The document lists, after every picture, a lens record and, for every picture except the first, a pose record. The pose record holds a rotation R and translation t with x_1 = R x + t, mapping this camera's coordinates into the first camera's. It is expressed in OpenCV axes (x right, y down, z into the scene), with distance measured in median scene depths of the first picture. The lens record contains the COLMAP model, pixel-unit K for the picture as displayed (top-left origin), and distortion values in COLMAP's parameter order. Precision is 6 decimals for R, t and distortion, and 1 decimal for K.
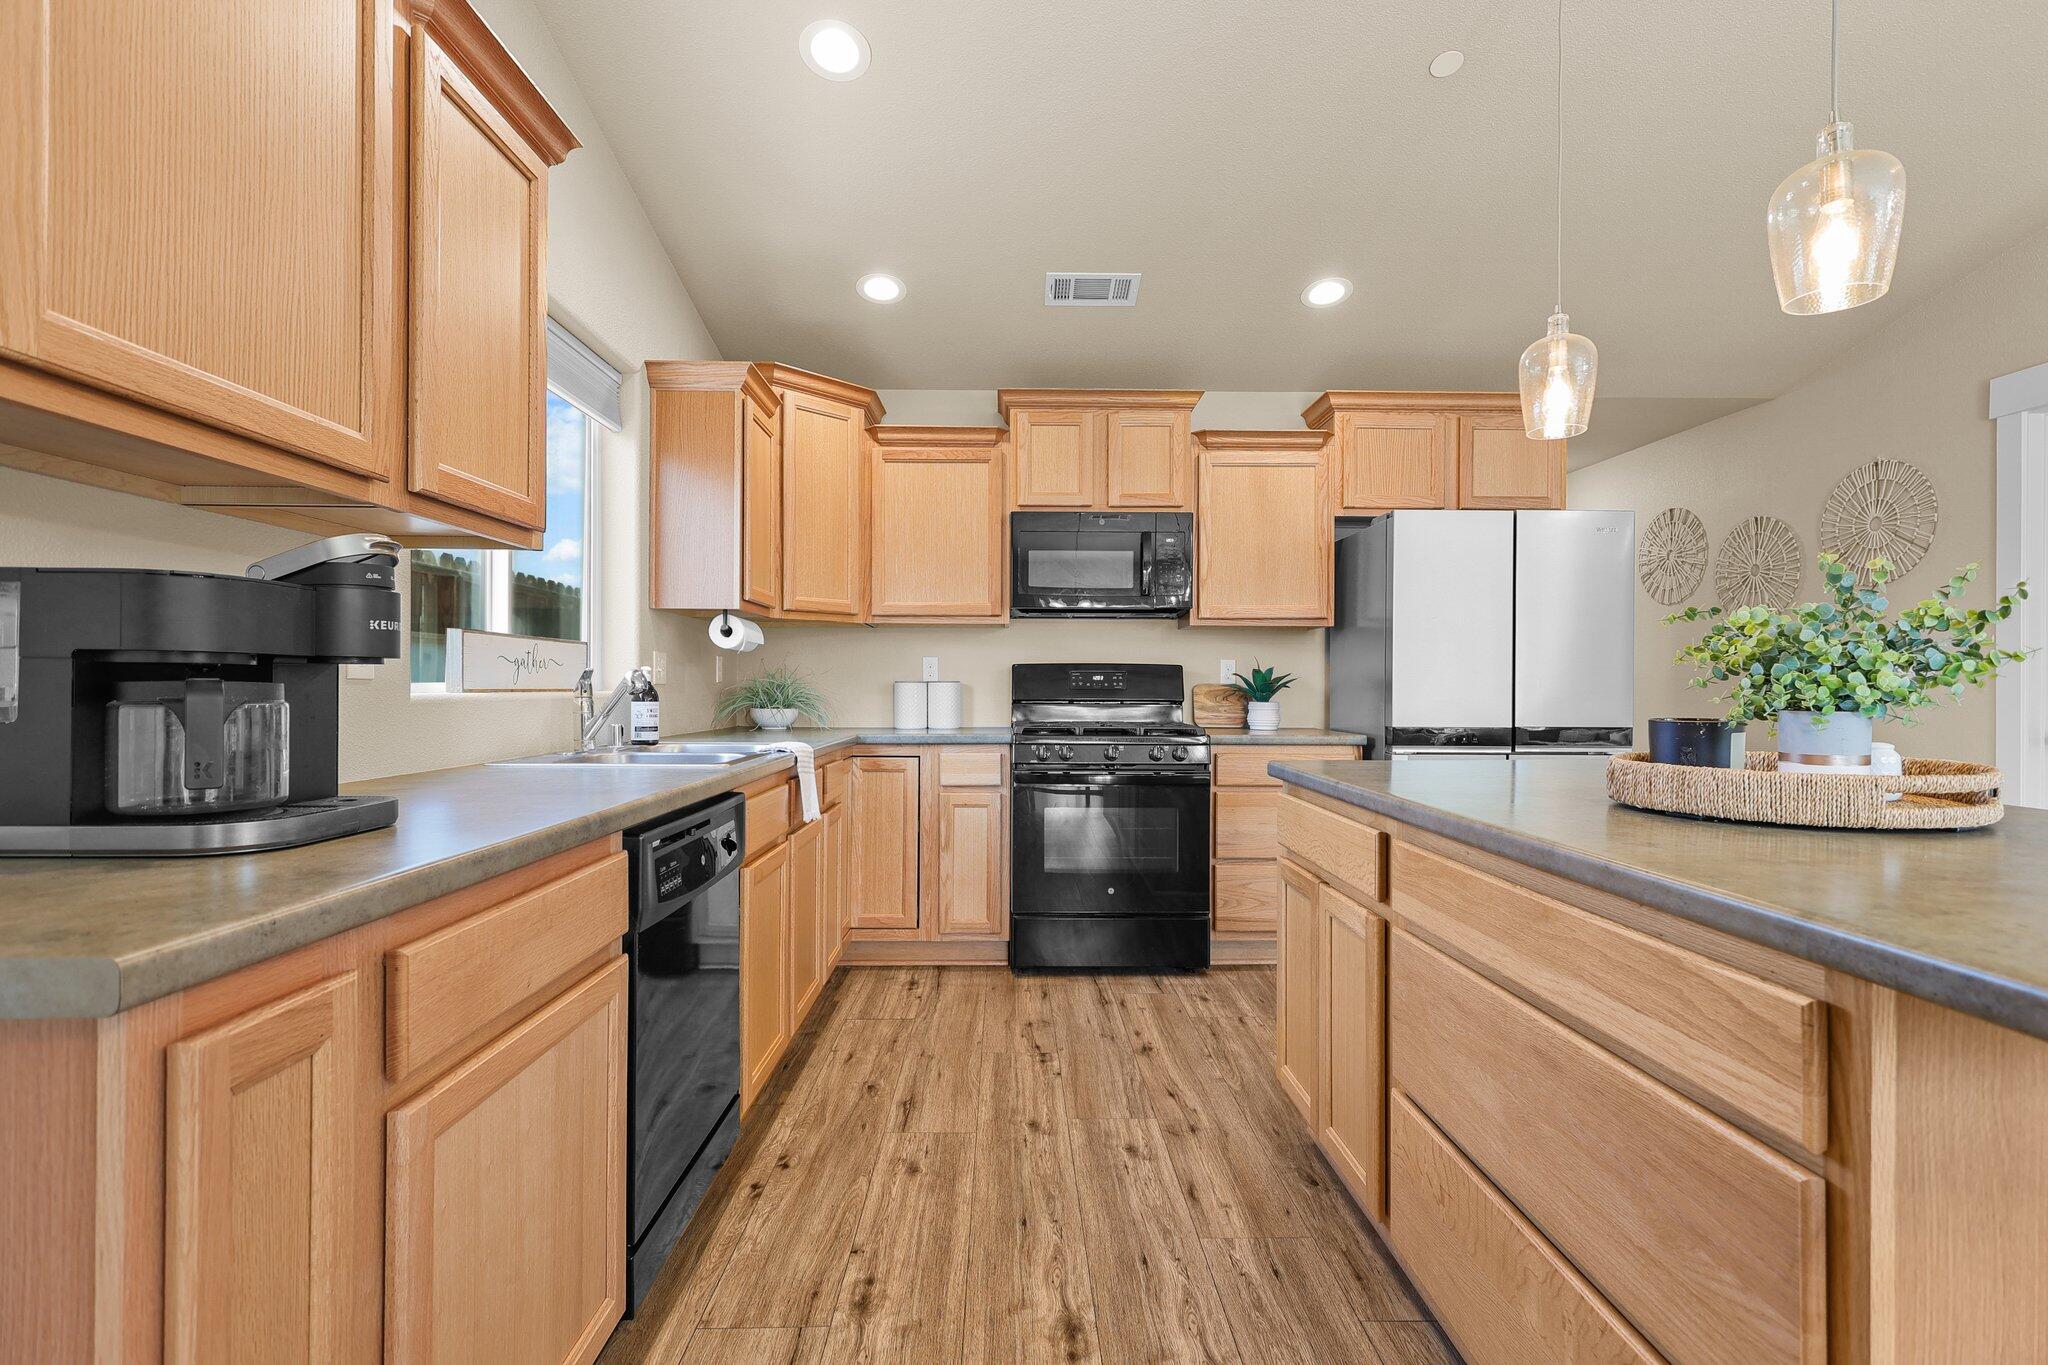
lens RADIAL K [[954.5, 0, 1022.3], [0, 954.5, 688.8], [0, 0, 1]] dist [-0.000078, 0.000961]
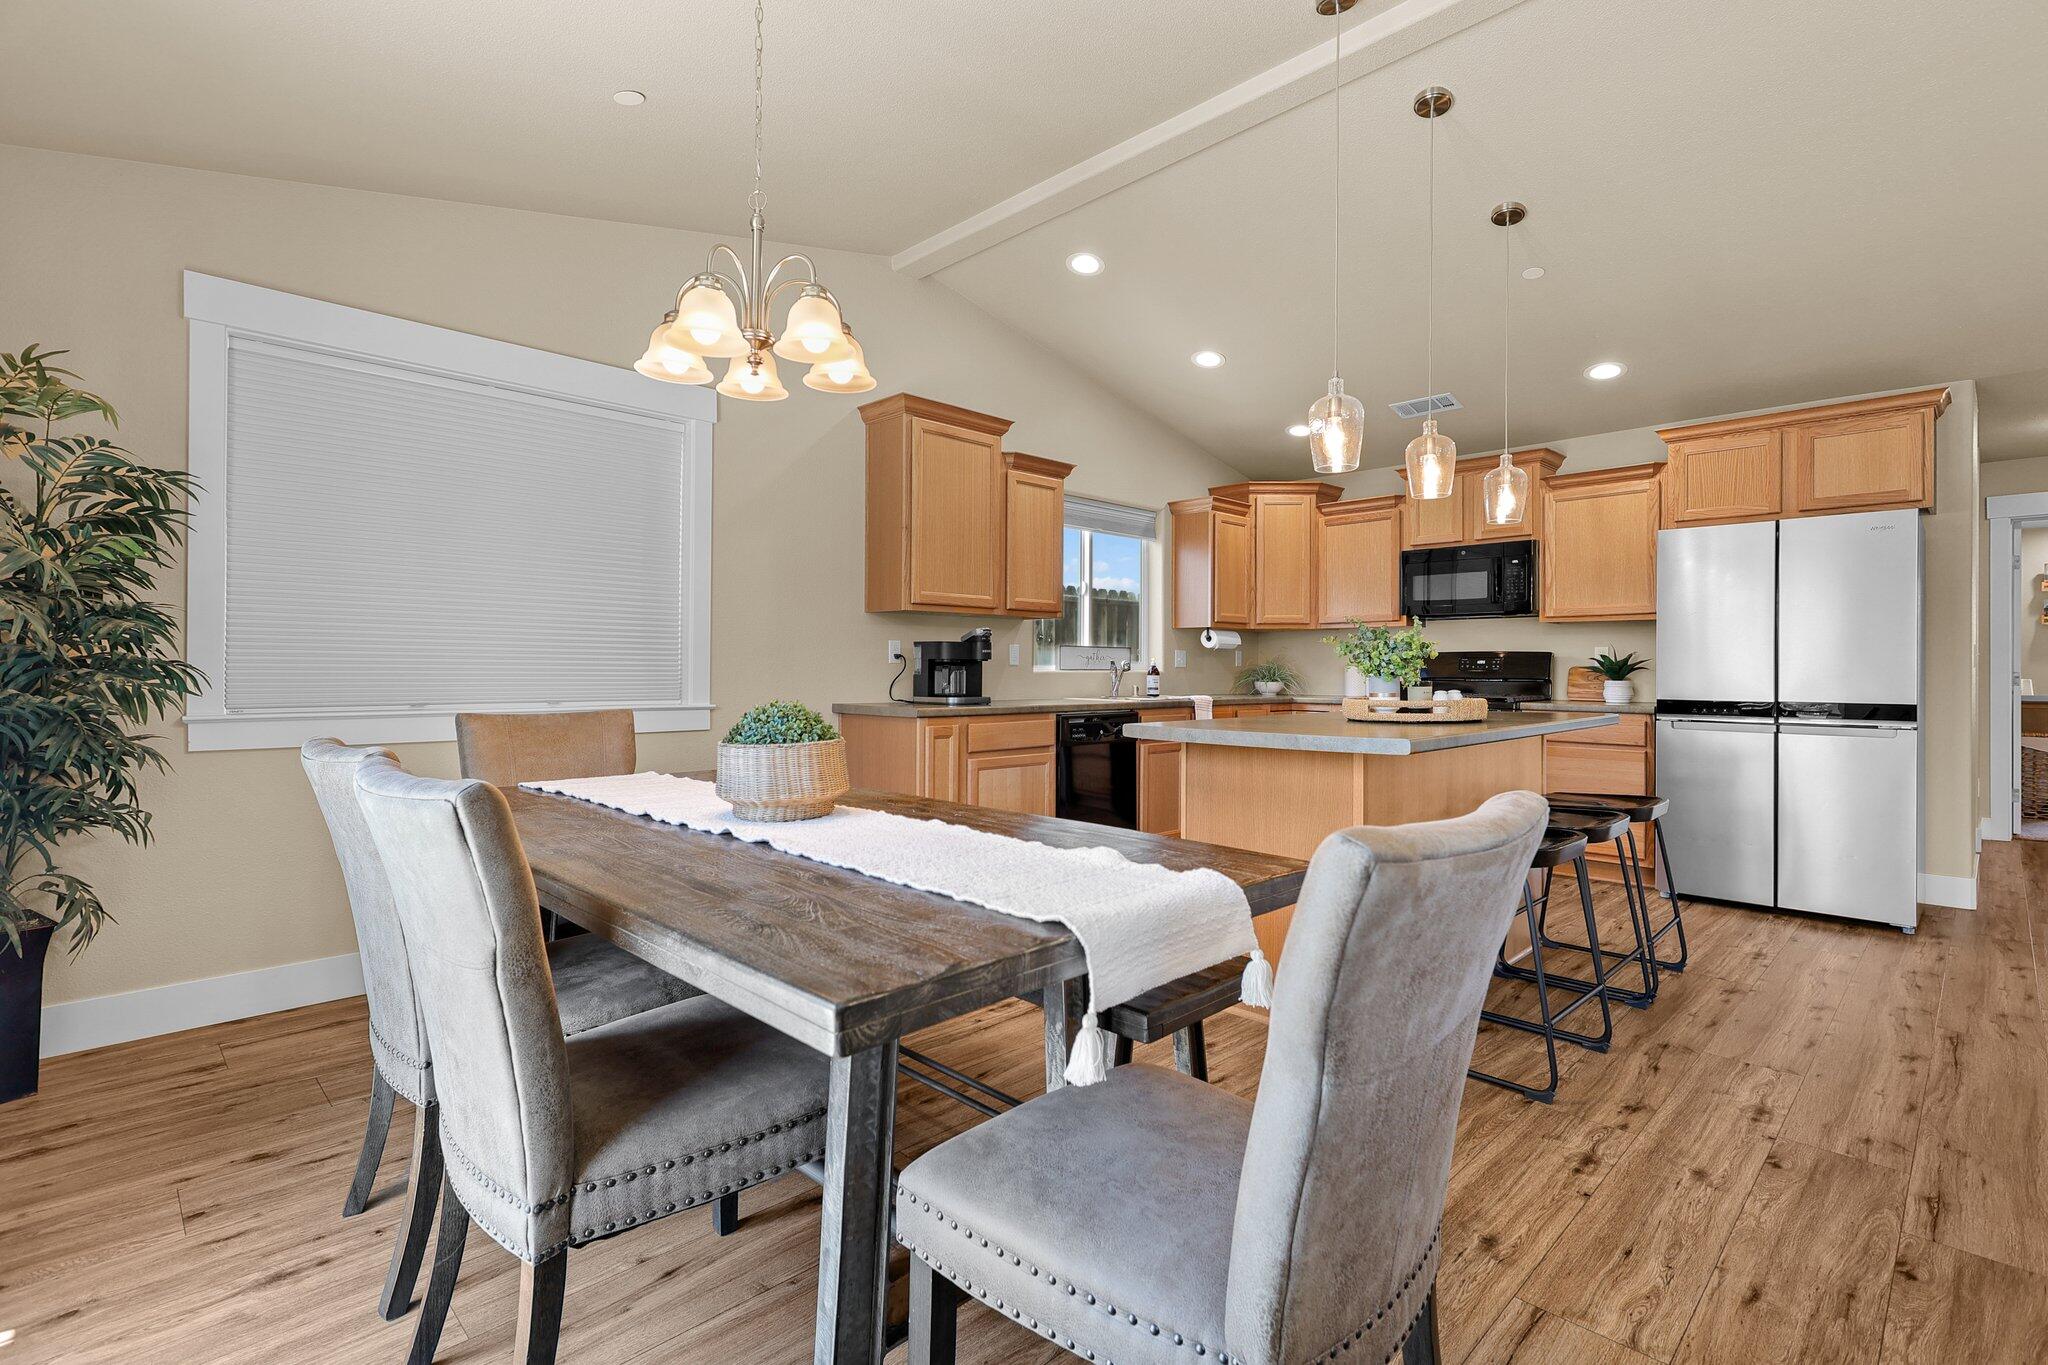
lens RADIAL K [[954.5, 0, 1016.8], [0, 954.5, 668.1], [0, 0, 1]] dist [-0.000078, 0.000961]
pose [[0.687457, -0.001823, -0.726223, 0.704693], [-0.002612, 0.999984, -0.004982, 0.006777], [0.726221, 0.005322, 0.687441, -0.494785]]
